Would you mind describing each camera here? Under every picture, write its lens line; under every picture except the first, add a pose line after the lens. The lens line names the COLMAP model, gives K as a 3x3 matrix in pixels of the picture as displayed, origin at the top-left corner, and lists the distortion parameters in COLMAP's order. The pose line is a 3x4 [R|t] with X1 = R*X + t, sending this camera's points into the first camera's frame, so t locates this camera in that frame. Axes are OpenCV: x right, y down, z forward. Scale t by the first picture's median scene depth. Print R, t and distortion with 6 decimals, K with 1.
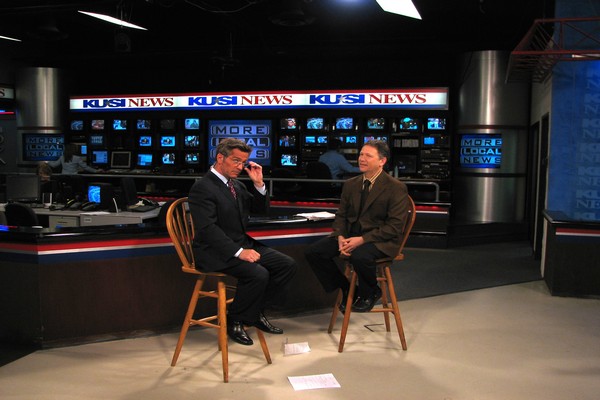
lens RADIAL K [[651.3, 0, 299.9], [0, 651.3, 232.5], [0, 0, 1]] dist [-0.211031, 0.314231]
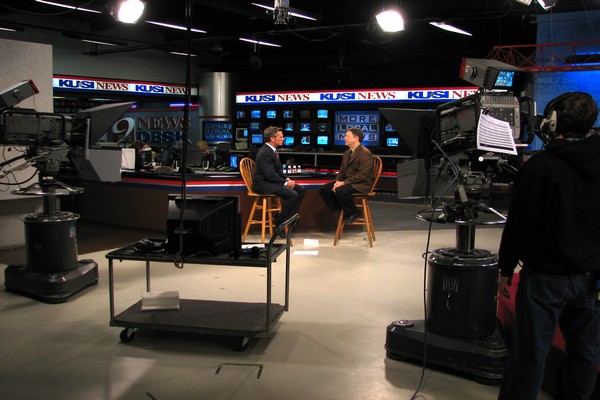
lens RADIAL K [[651.3, 0, 299.9], [0, 651.3, 232.5], [0, 0, 1]] dist [-0.211031, 0.314231]
pose [[0.955334, 0.041654, -0.292579, 0.201671], [-0.035009, 0.998997, 0.027914, 0.041367], [0.293448, -0.016424, 0.955834, -0.304575]]
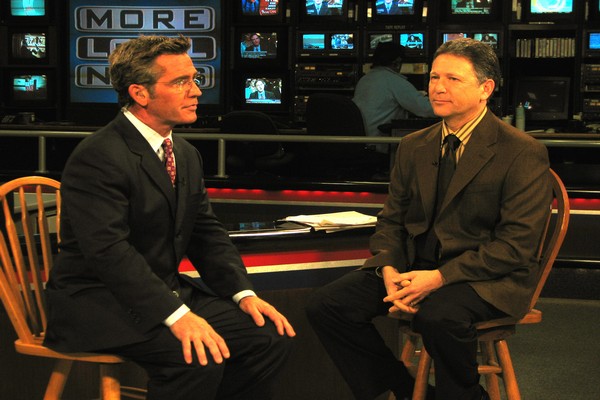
lens RADIAL K [[1568.4, 0, 300.0], [0, 1568.4, 200.0], [0, 0, 1]] dist [0.098280, 0.546823]
pose [[0.999946, -0.007109, 0.007646, -0.001484], [0.007425, 0.999083, -0.042163, 0.001756], [-0.007339, 0.042218, 0.999081, -0.008325]]
